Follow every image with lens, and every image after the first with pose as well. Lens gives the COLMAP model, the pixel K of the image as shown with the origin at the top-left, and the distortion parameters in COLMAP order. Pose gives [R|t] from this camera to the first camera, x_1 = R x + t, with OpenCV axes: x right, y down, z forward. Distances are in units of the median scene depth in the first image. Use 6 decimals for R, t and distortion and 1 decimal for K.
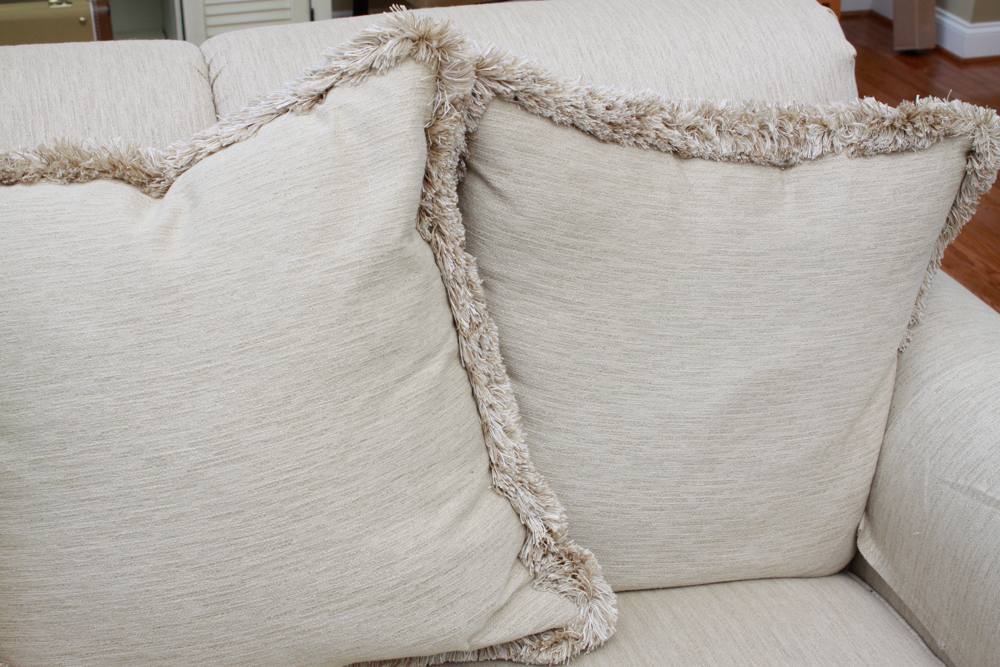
lens RADIAL K [[1396.2, 0, 500.0], [0, 1396.2, 333.5], [0, 0, 1]] dist [-0.075264, 0.105050]
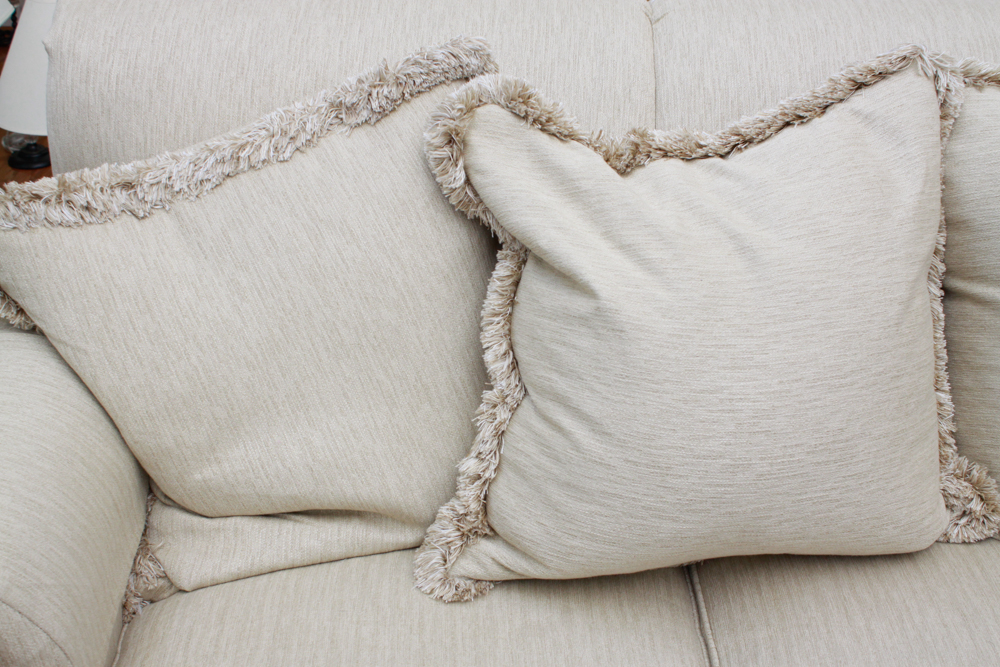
lens RADIAL K [[1282.3, 0, 500.0], [0, 1282.3, 333.5], [0, 0, 1]] dist [-0.074978, 0.119001]
pose [[0.955679, 0.151229, -0.252600, -0.426143], [-0.148161, 0.988470, 0.031240, 0.123797], [0.254412, 0.007571, 0.967066, -0.209883]]
